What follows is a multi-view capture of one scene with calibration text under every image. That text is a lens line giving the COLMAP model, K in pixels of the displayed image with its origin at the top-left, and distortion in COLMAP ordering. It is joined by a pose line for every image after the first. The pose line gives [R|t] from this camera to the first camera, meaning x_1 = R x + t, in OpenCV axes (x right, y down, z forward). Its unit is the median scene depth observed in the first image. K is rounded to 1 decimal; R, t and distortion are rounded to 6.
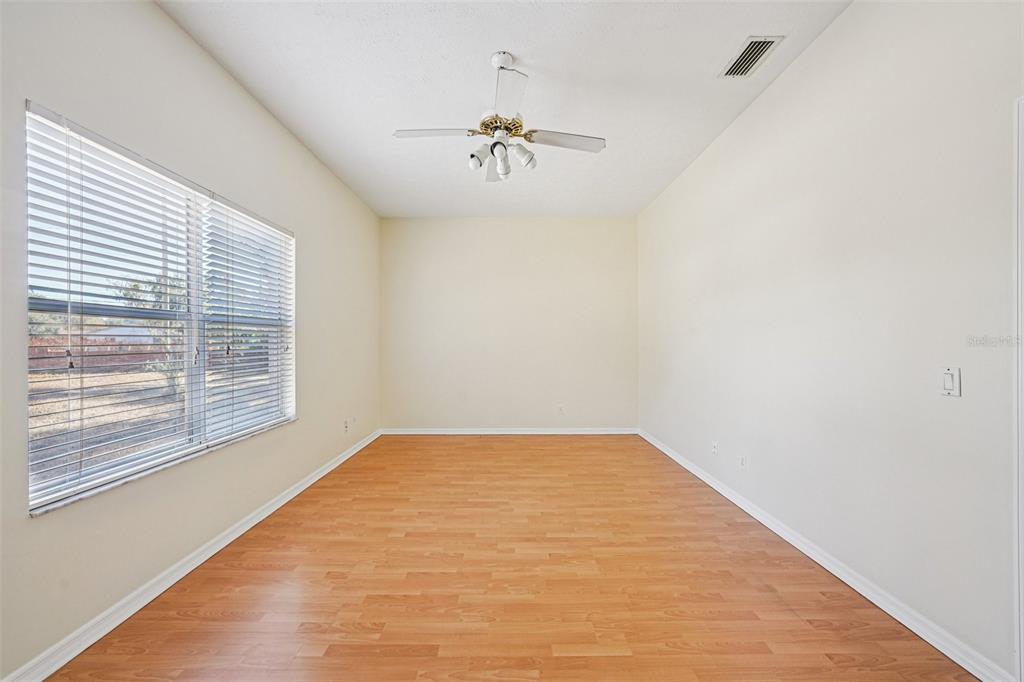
lens RADIAL K [[390.8, 0, 507.2], [0, 390.8, 342.5], [0, 0, 1]] dist [-0.002149, 0.000189]
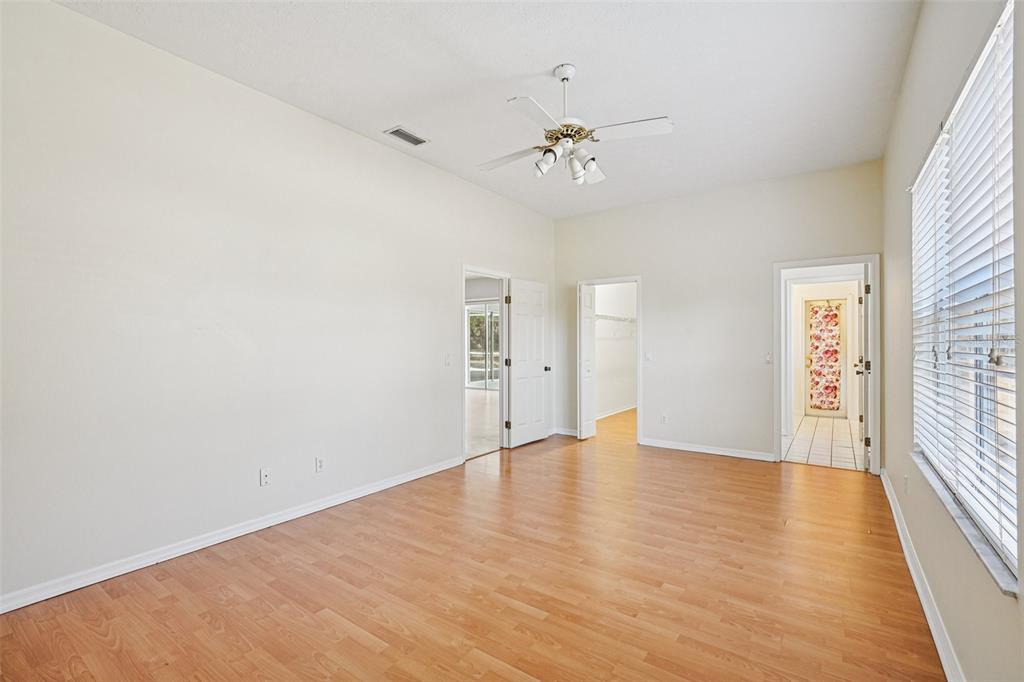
lens RADIAL K [[461.6, 0, 509.6], [0, 461.6, 343.9], [0, 0, 1]] dist [0.013182, 0.000008]
pose [[-0.814369, 0.005693, 0.580320, -0.533561], [0.006551, 0.999978, -0.000618, 0.001683], [-0.580311, 0.003298, -0.814388, 1.856430]]
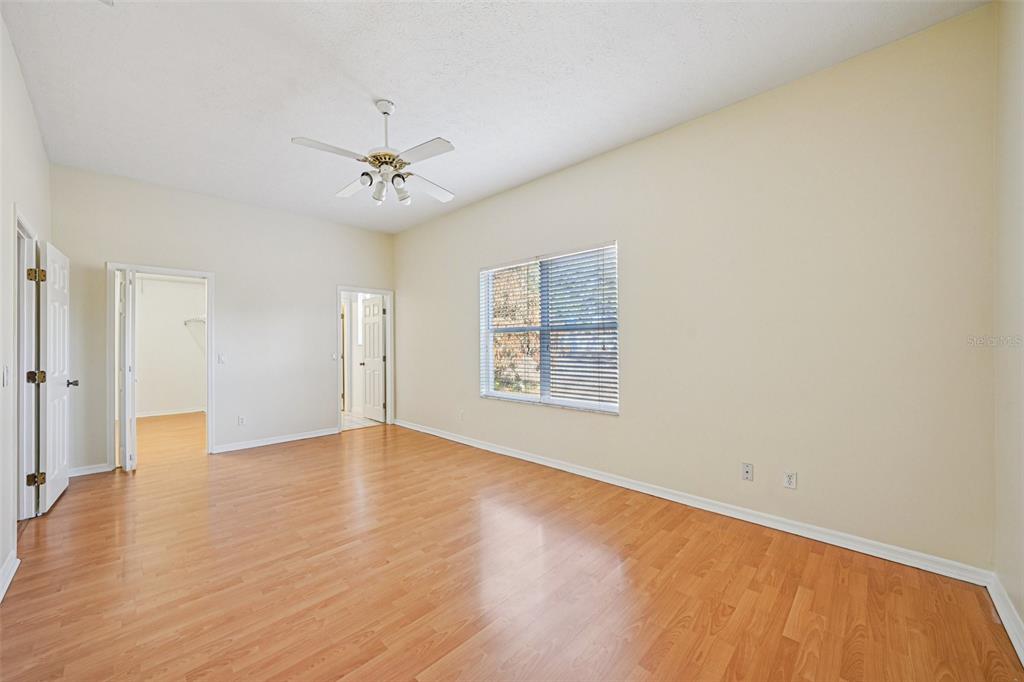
lens RADIAL K [[390.8, 0, 507.2], [0, 390.8, 342.5], [0, 0, 1]] dist [-0.002149, 0.000189]
pose [[-0.693772, 0.005810, -0.720171, 0.522833], [0.006966, 0.999975, 0.001357, -0.003807], [0.720161, -0.004076, -0.693795, 1.853559]]
